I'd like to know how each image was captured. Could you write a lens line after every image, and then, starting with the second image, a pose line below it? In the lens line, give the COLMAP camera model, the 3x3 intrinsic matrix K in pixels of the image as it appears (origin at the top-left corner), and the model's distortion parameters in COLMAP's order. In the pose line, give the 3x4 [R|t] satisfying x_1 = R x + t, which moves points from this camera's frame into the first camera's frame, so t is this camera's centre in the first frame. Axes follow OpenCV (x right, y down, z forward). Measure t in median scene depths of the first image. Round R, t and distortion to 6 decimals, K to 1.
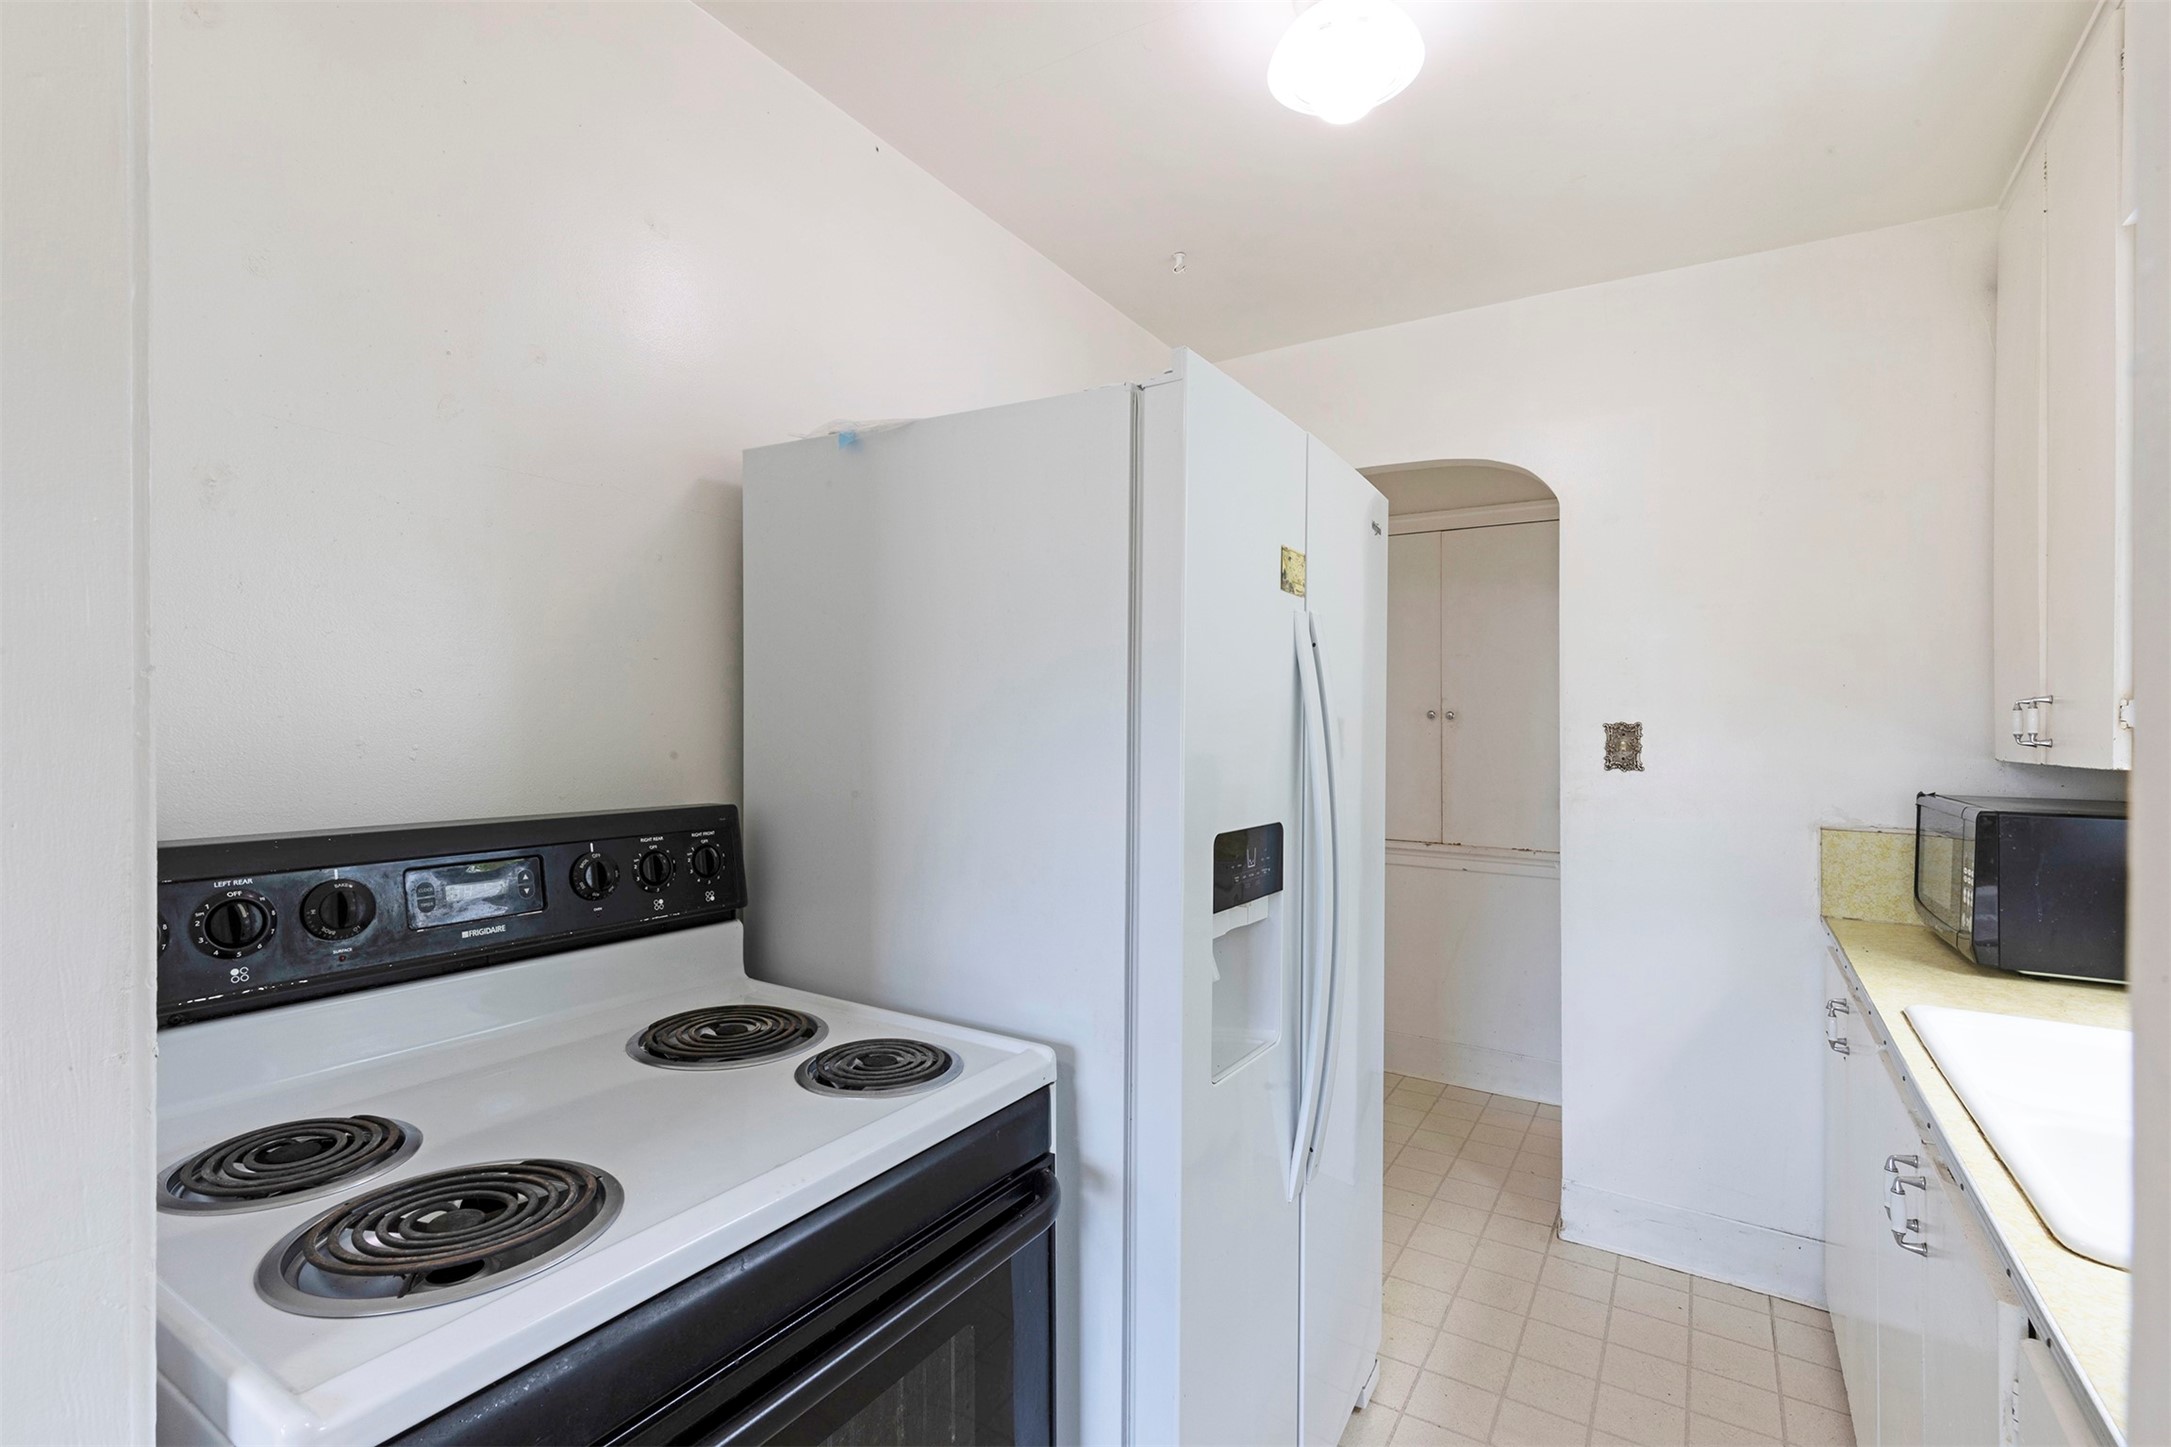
lens RADIAL K [[985.4, 0, 1091.2], [0, 985.4, 737.8], [0, 0, 1]] dist [0.002354, -0.000028]
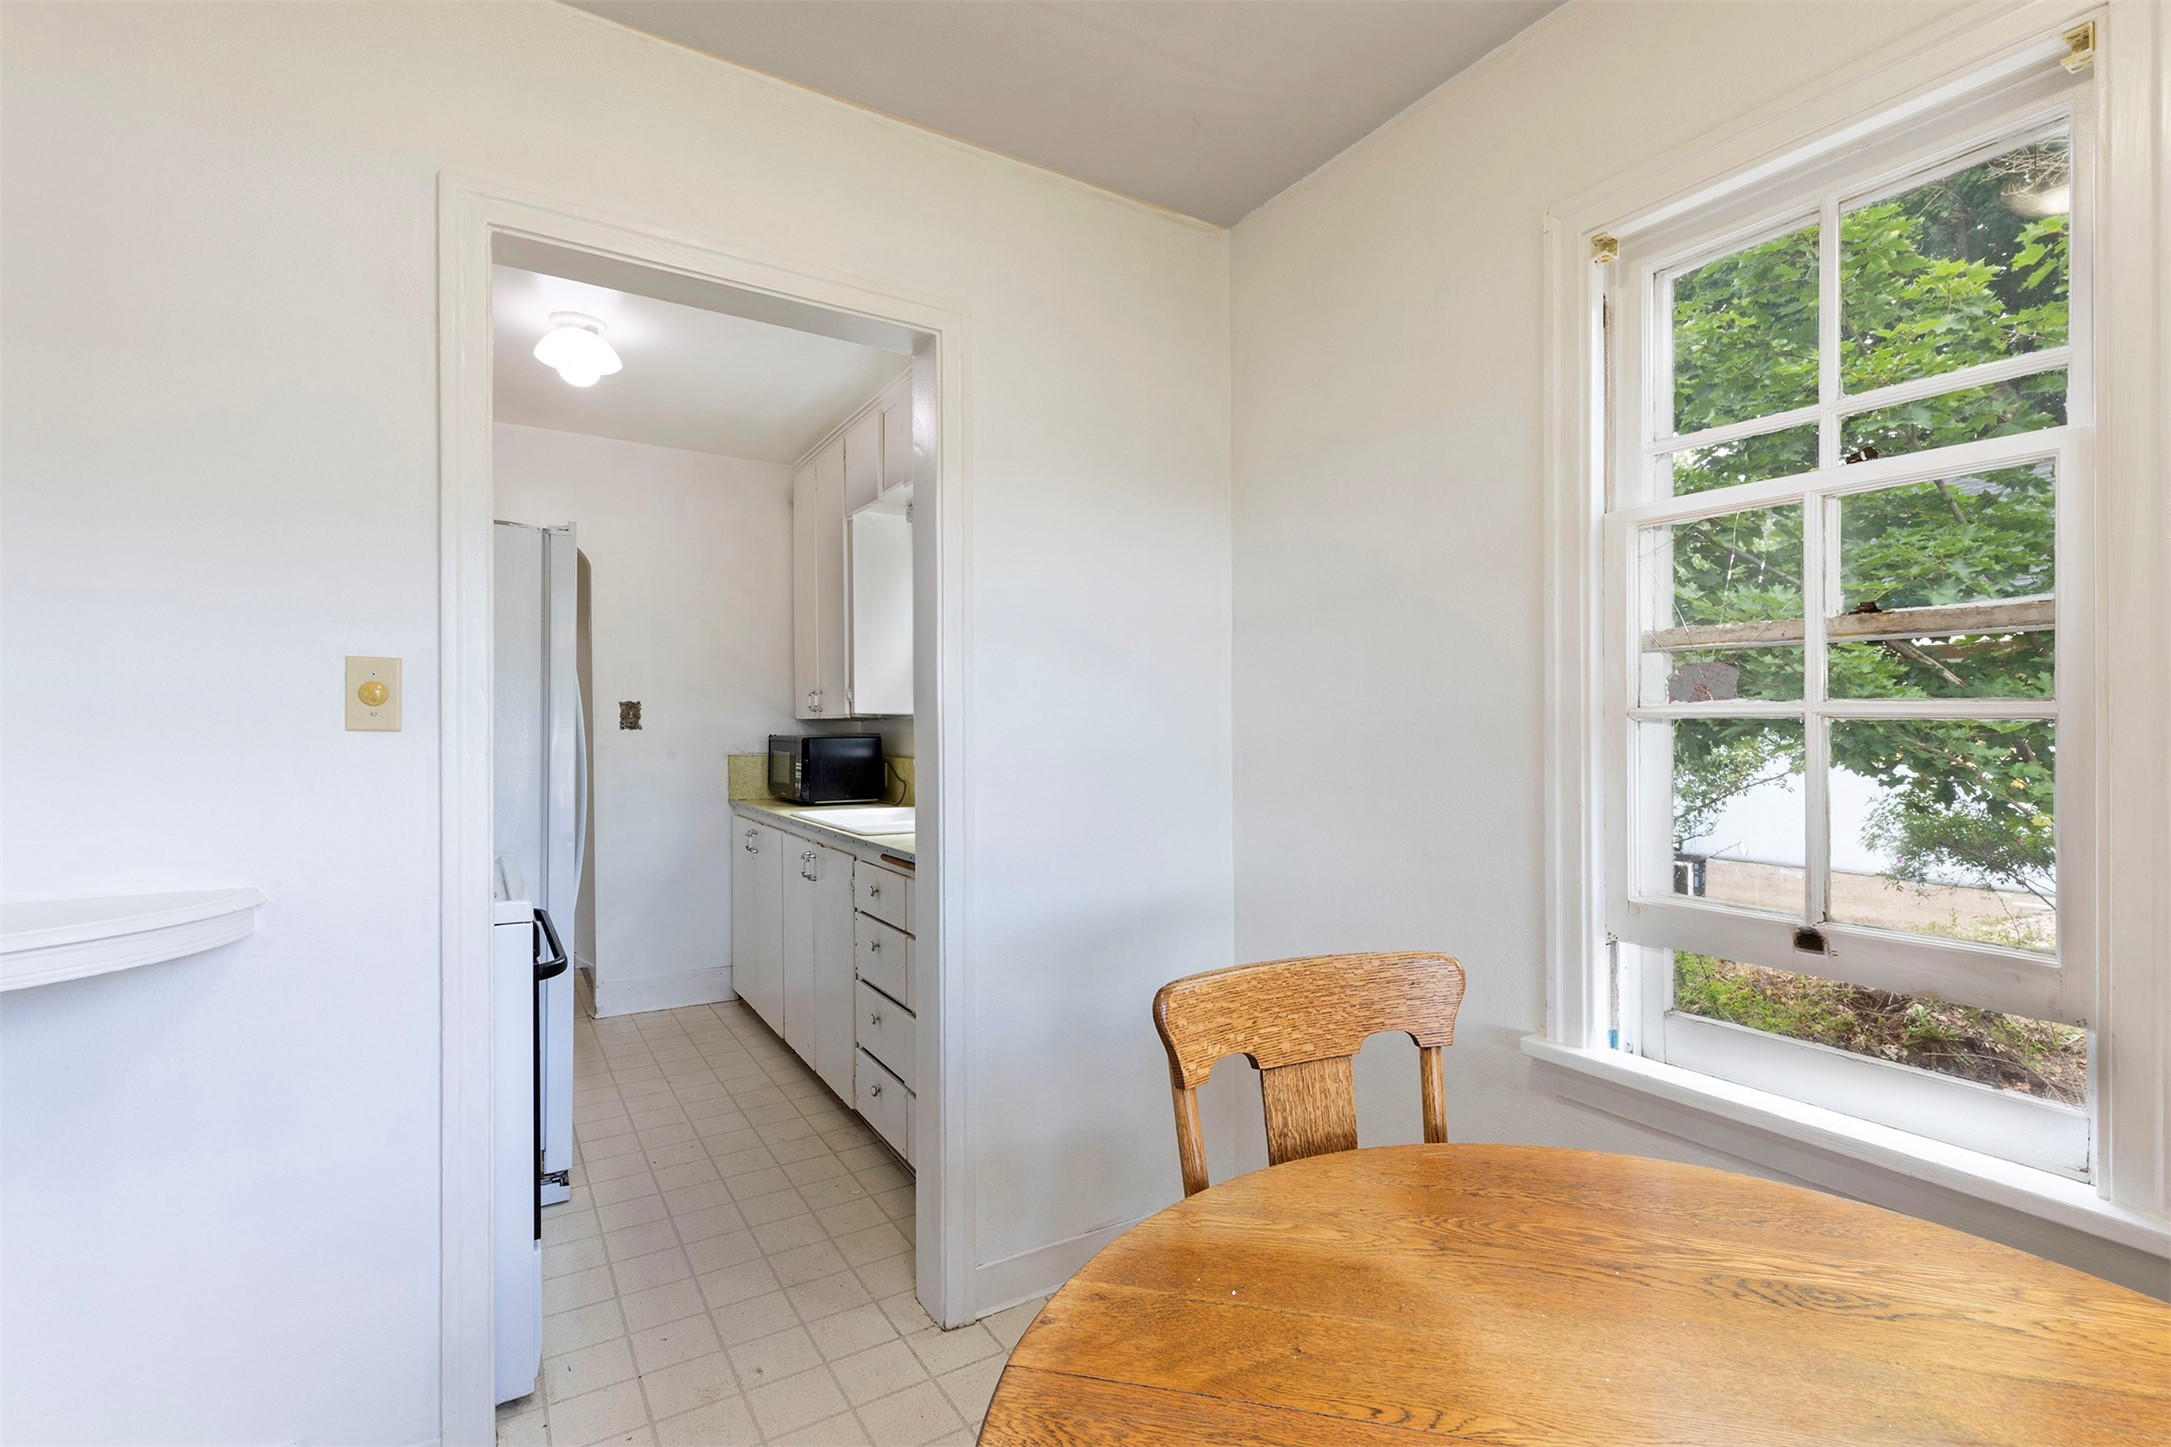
lens RADIAL K [[991.9, 0, 1082.3], [0, 991.9, 693.5], [0, 0, 1]] dist [0.001478, 0.000152]
pose [[0.442752, 0.016466, 0.896493, -0.741223], [0.015092, 0.999553, -0.025813, 0.030745], [-0.896517, 0.024959, 0.442306, -0.522902]]
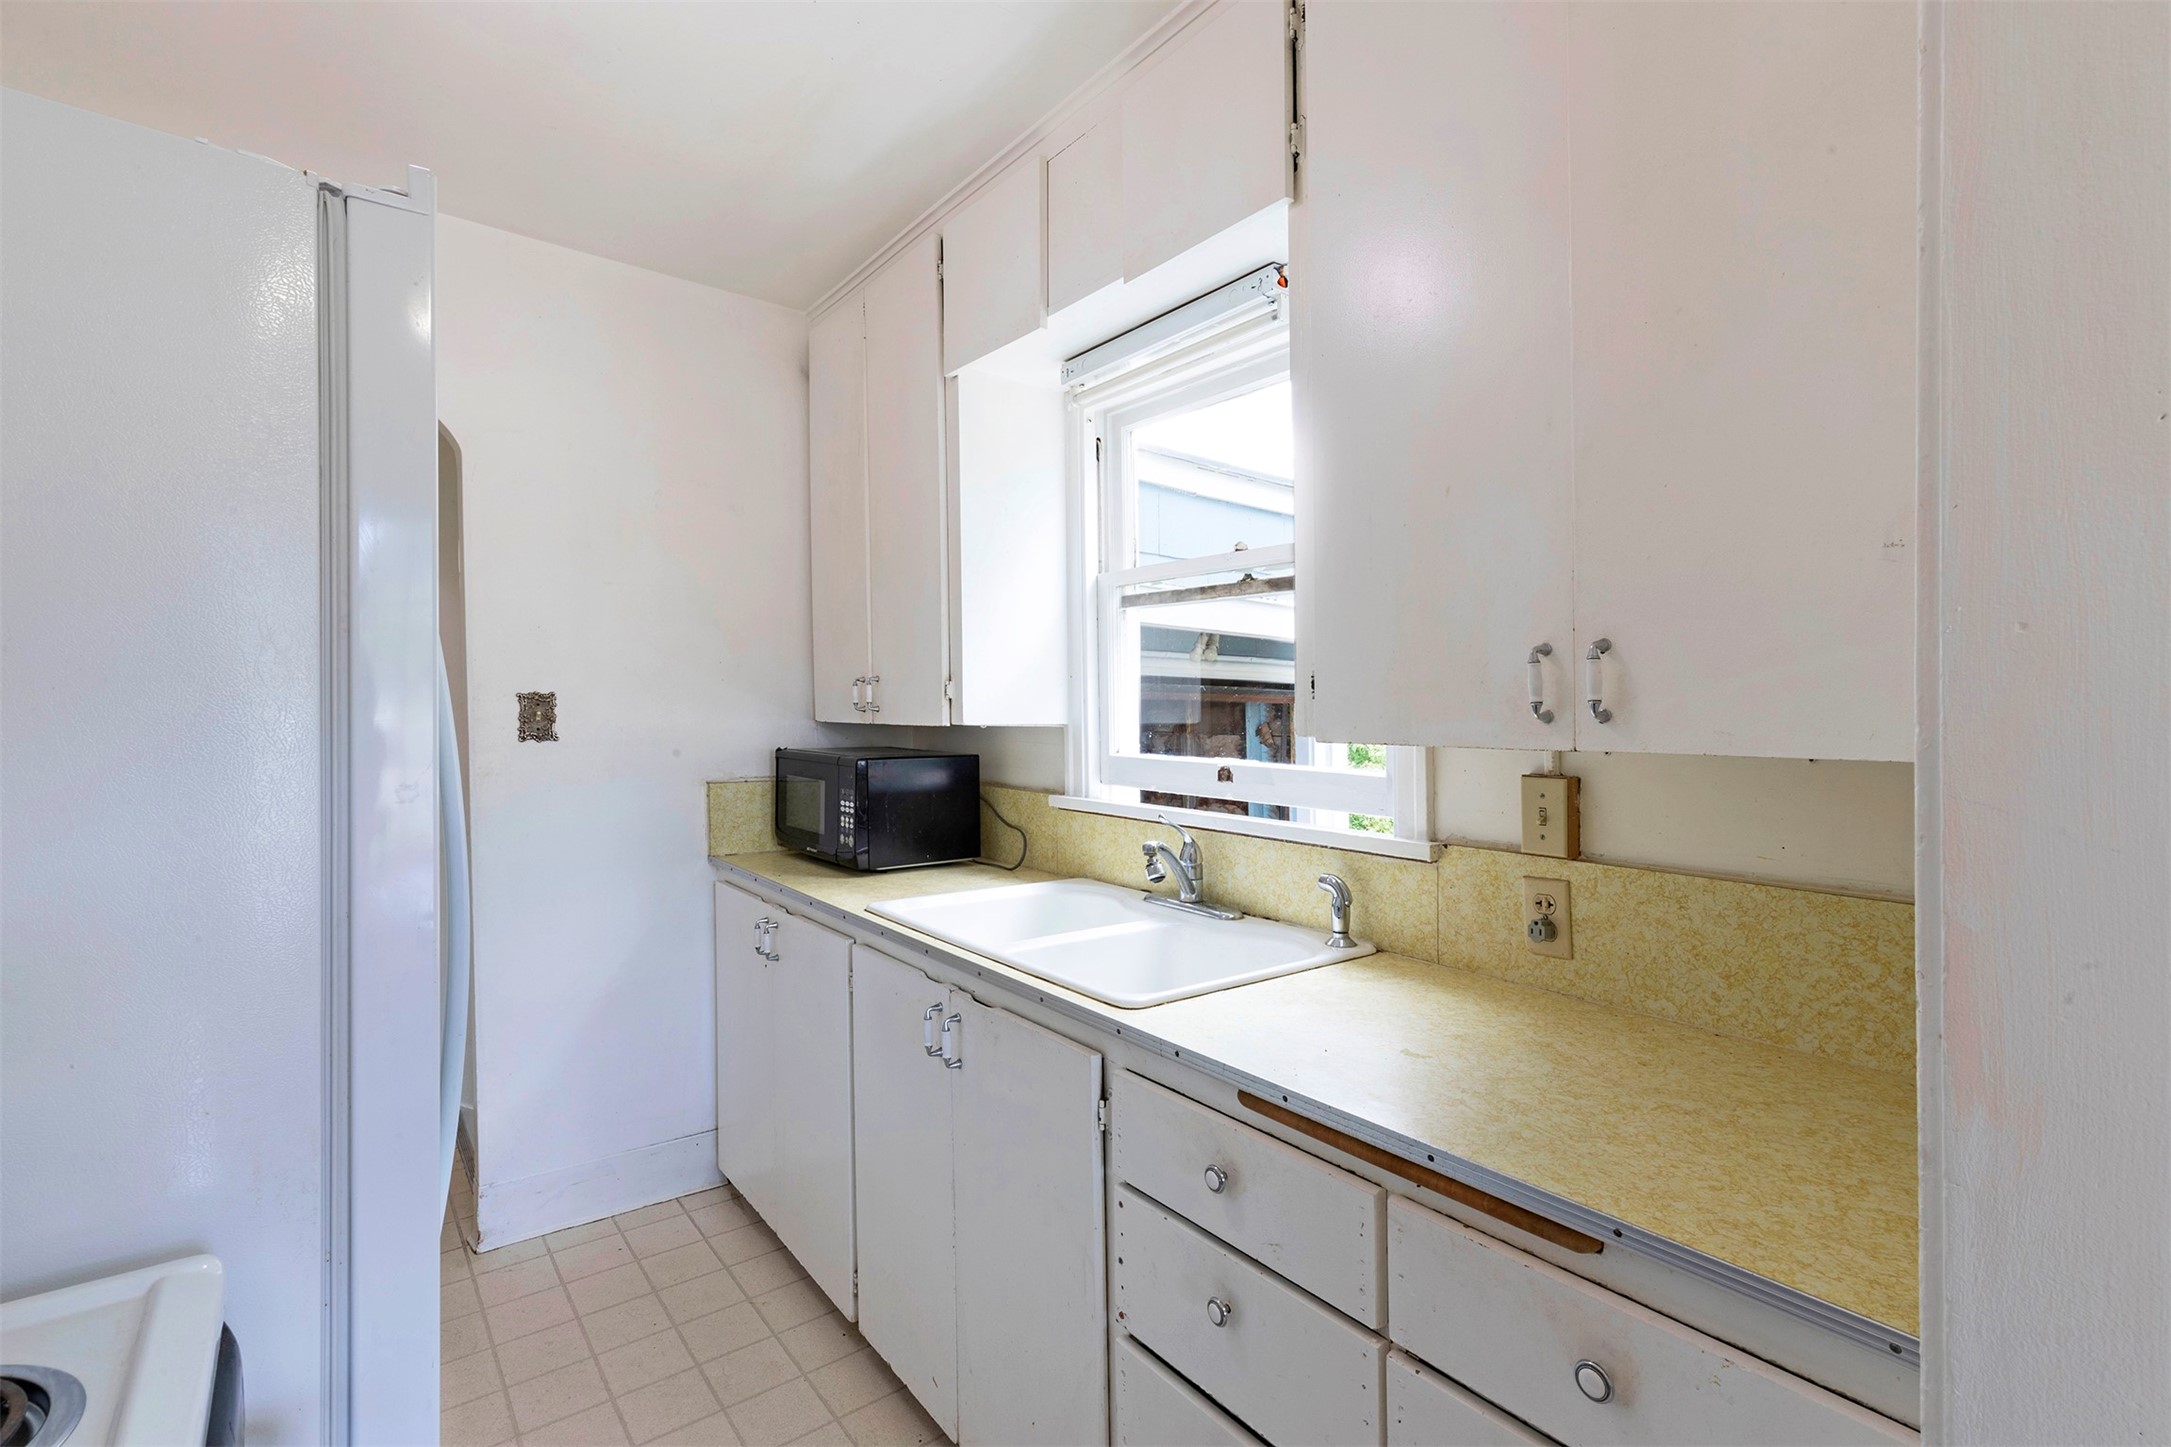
lens RADIAL K [[980.5, 0, 1104.6], [0, 980.5, 695.8], [0, 0, 1]] dist [-0.011694, -0.000366]
pose [[0.322484, -0.001166, 0.946574, -0.223134], [0.007409, 0.999972, -0.001293, -0.007438], [-0.946546, 0.007430, 0.322484, 0.174476]]
